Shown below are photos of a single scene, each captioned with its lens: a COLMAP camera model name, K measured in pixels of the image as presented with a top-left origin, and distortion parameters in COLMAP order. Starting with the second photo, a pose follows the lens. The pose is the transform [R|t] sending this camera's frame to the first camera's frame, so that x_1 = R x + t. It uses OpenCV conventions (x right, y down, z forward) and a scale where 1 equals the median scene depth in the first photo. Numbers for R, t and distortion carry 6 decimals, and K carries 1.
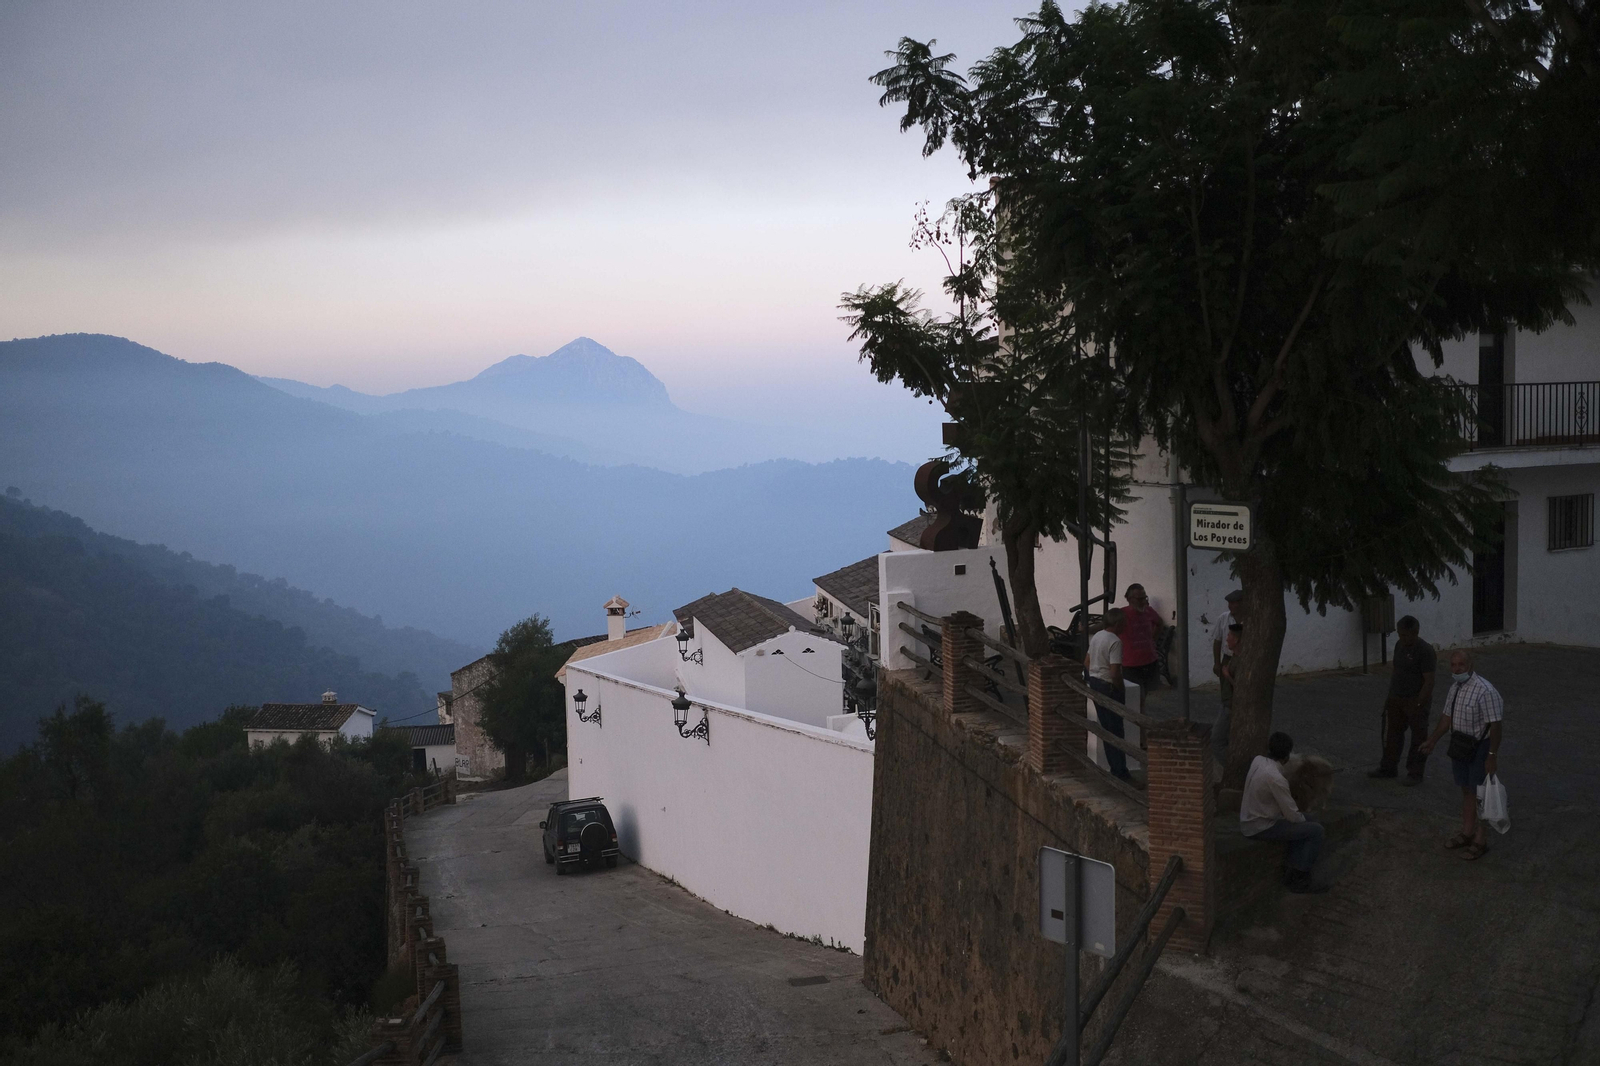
lens RADIAL K [[1496.7, 0, 800.0], [0, 1496.7, 533.0], [0, 0, 1]] dist [-0.071727, 0.137802]
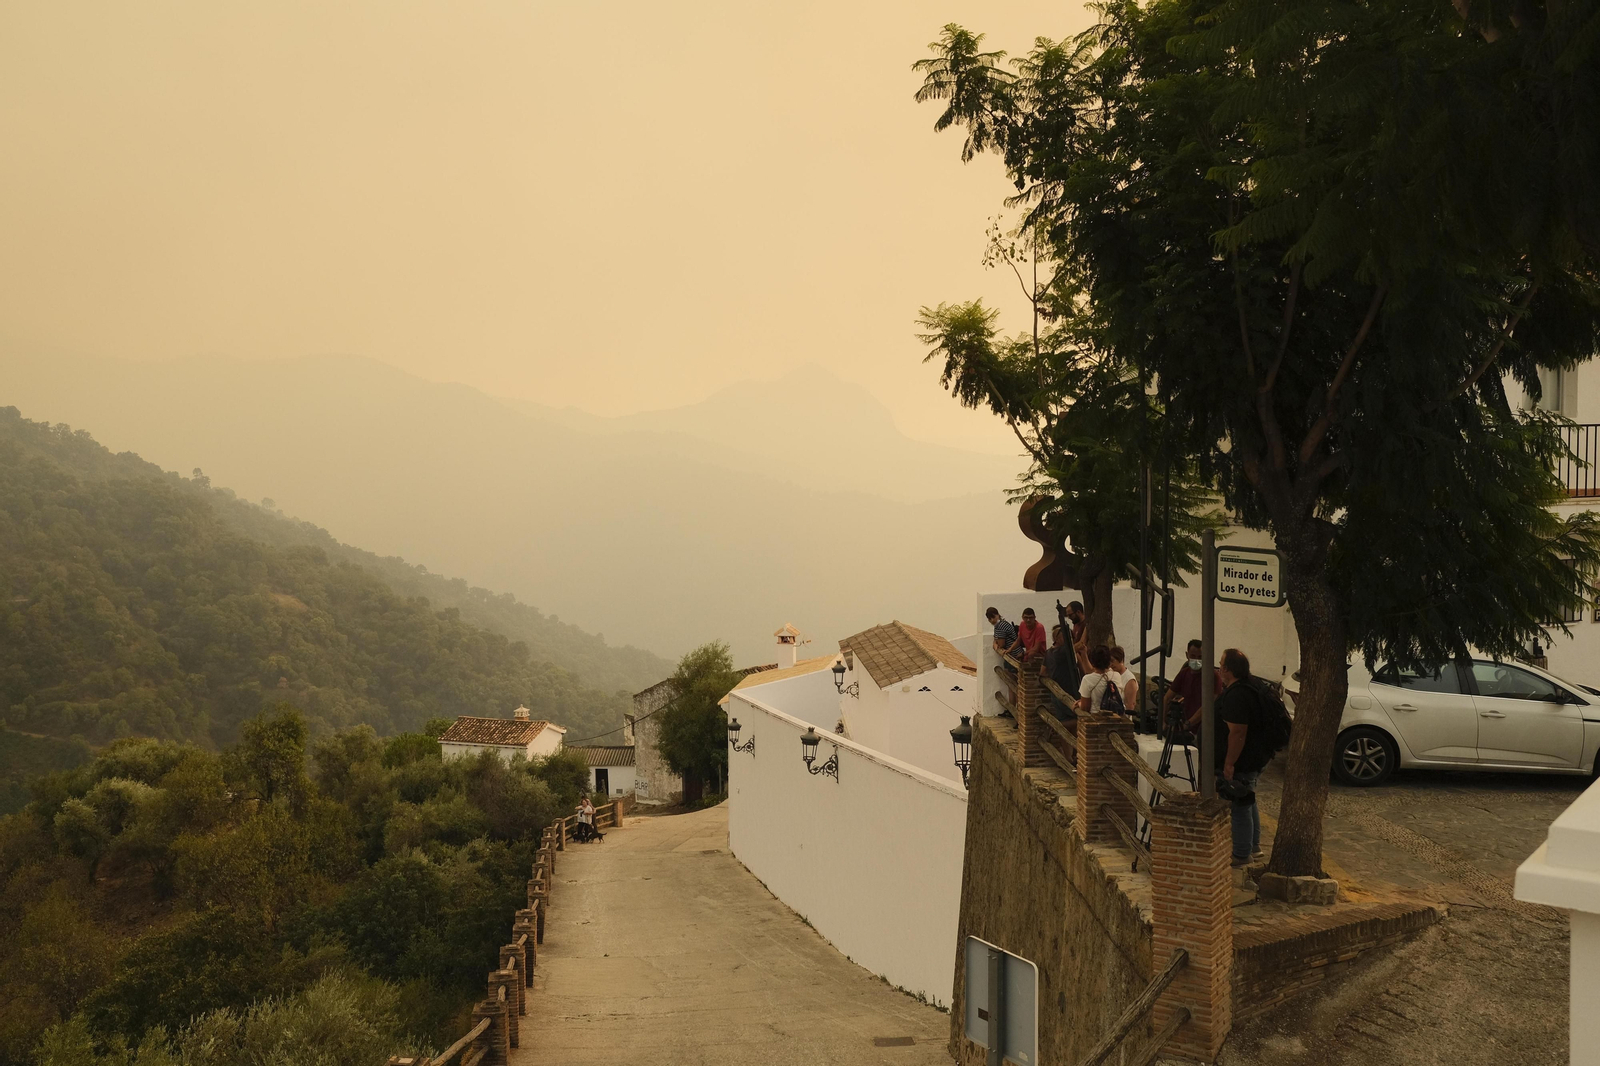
lens RADIAL K [[1512.4, 0, 800.0], [0, 1512.4, 533.0], [0, 0, 1]] dist [-0.071322, 0.126549]
pose [[0.989196, 0.025964, -0.144280, 0.086355], [-0.028652, 0.999452, -0.016588, -0.004586], [0.143770, 0.020543, 0.989398, 0.047313]]
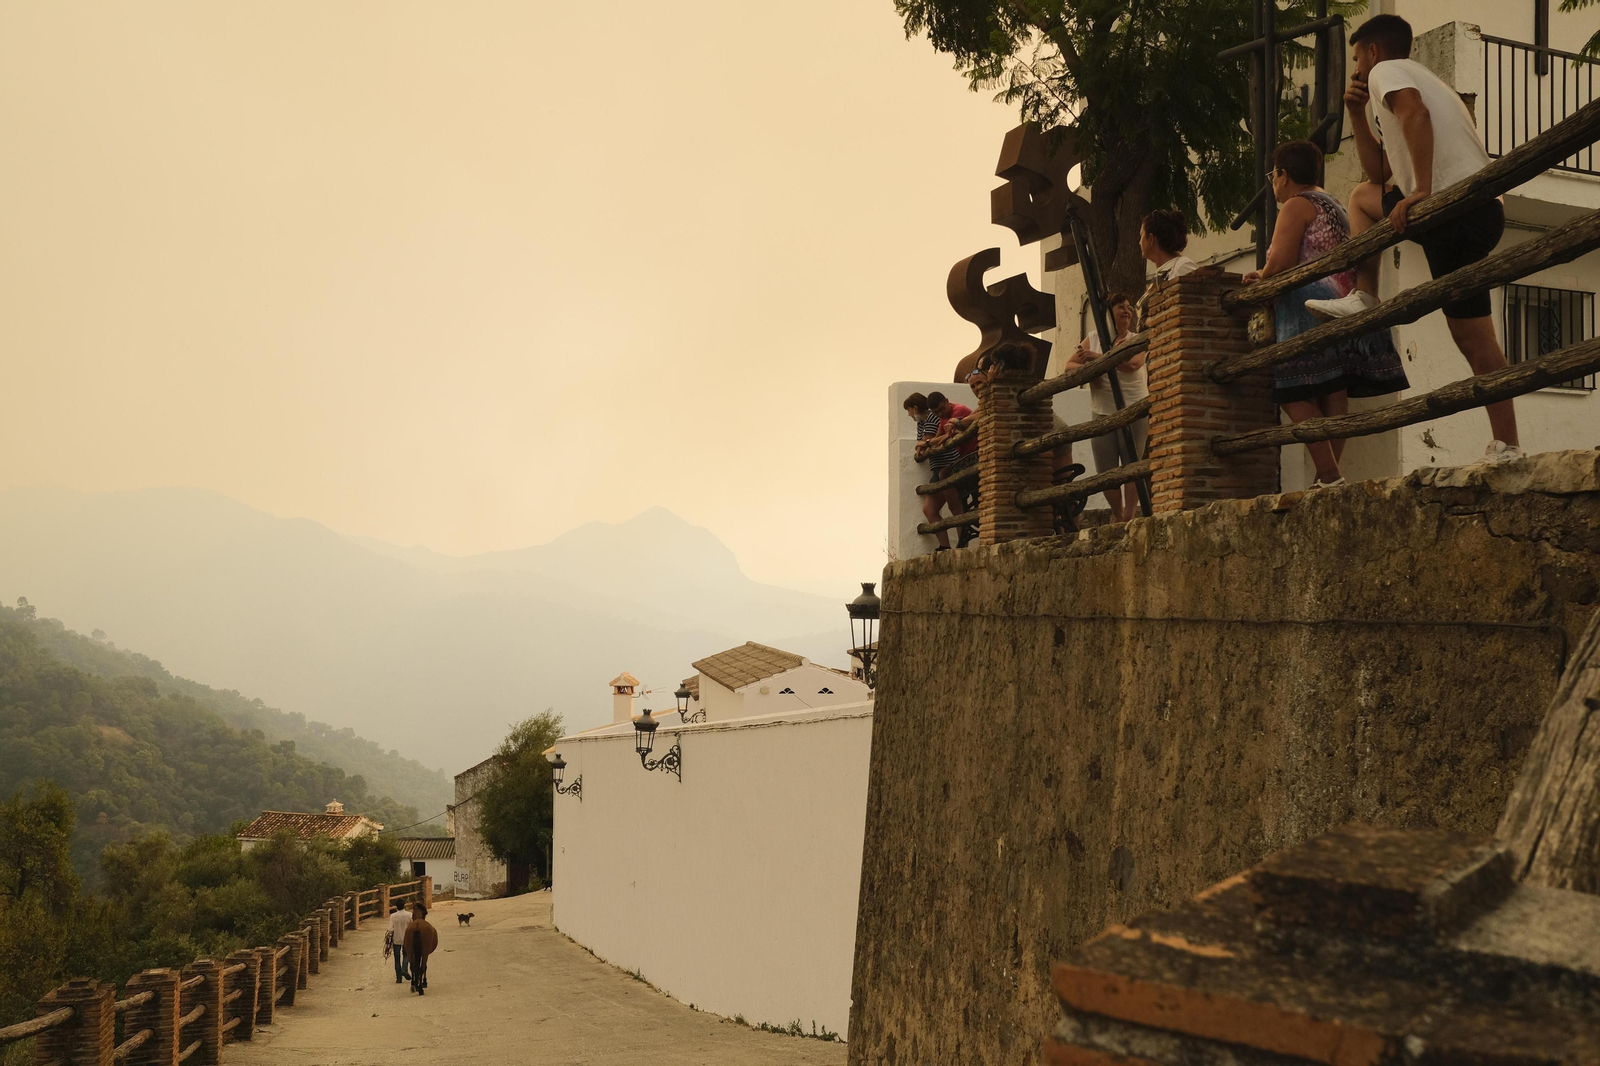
lens RADIAL K [[1496.0, 0, 800.0], [0, 1496.0, 533.0], [0, 0, 1]] dist [-0.072814, 0.150431]
pose [[0.998618, 0.028531, -0.044148, 0.049160], [-0.033136, 0.993668, -0.107363, 0.161214], [0.040805, 0.108677, 0.993239, 0.401572]]
